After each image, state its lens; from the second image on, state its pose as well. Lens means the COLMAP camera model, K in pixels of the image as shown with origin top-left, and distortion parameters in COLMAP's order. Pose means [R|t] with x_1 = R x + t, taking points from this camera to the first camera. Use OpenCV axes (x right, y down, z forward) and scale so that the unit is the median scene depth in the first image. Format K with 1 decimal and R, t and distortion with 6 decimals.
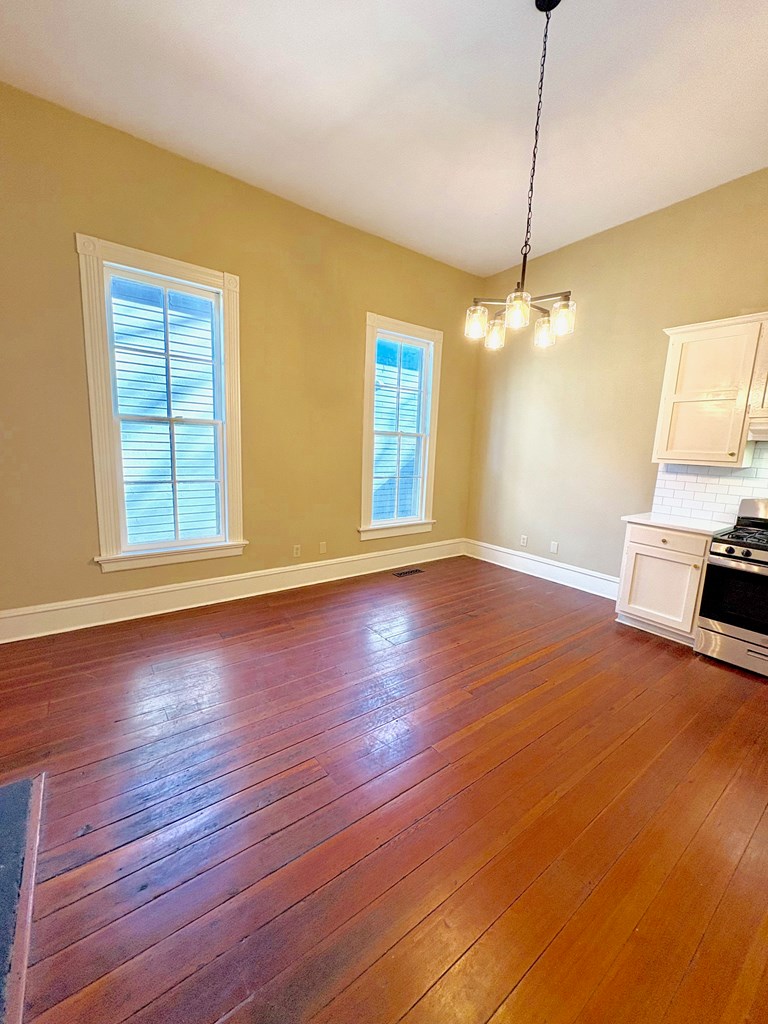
lens RADIAL K [[407.8, 0, 385.9], [0, 407.8, 510.4], [0, 0, 1]] dist [0.001346, -0.000137]
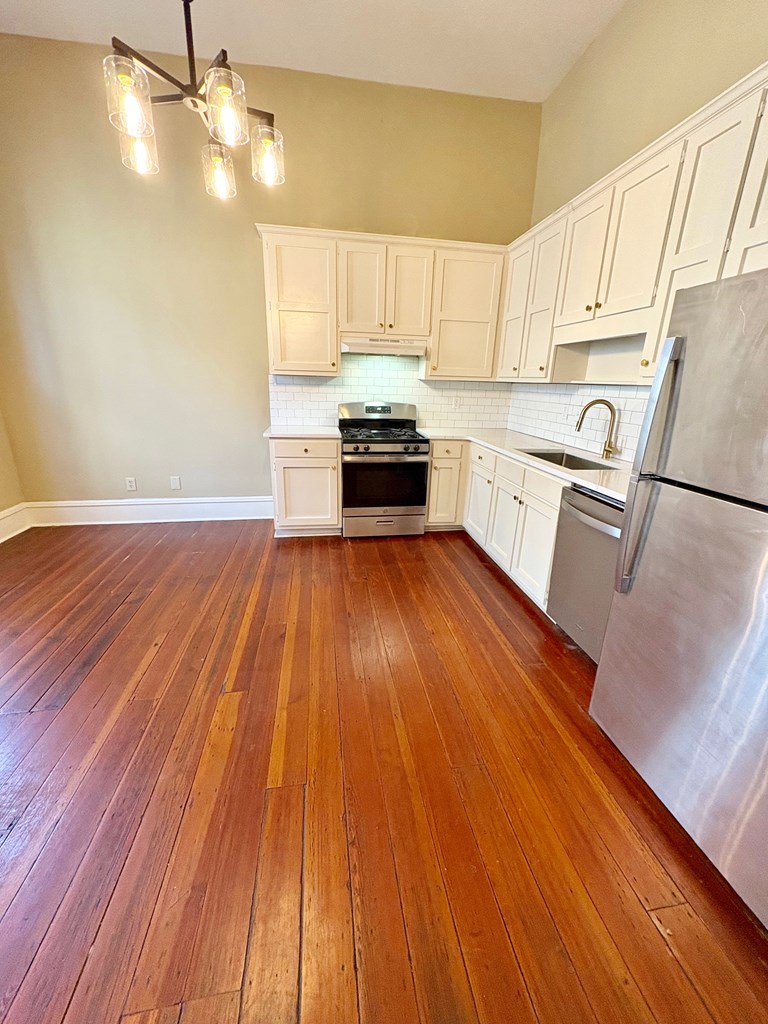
lens RADIAL K [[407.8, 0, 387.3], [0, 407.8, 510.5], [0, 0, 1]] dist [0.001346, -0.000137]
pose [[0.466844, -0.294908, 0.833718, -0.140574], [0.132359, 0.955440, 0.263849, -0.025775], [-0.874379, -0.012826, 0.485075, 0.279633]]
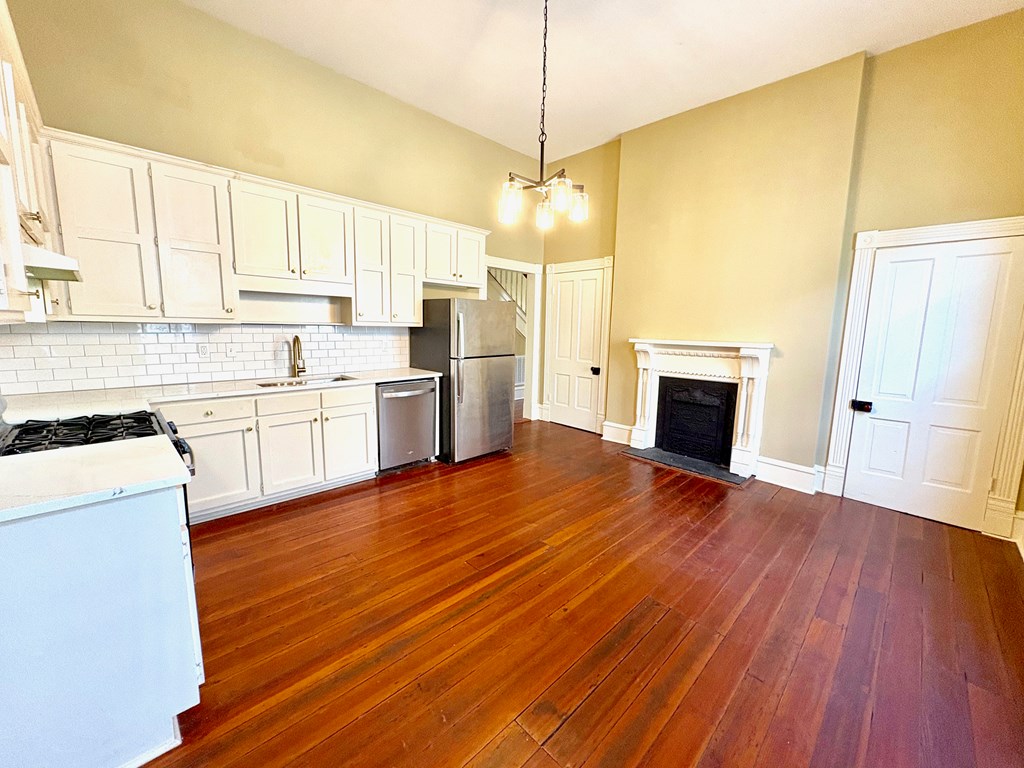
lens RADIAL K [[407.8, 0, 517.2], [0, 407.8, 383.7], [0, 0, 1]] dist [0.001346, -0.000137]
pose [[-0.986579, -0.035383, -0.159403, 0.344629], [-0.080446, 0.954863, 0.285945, -0.188090], [0.142091, 0.294930, -0.944895, 1.375665]]
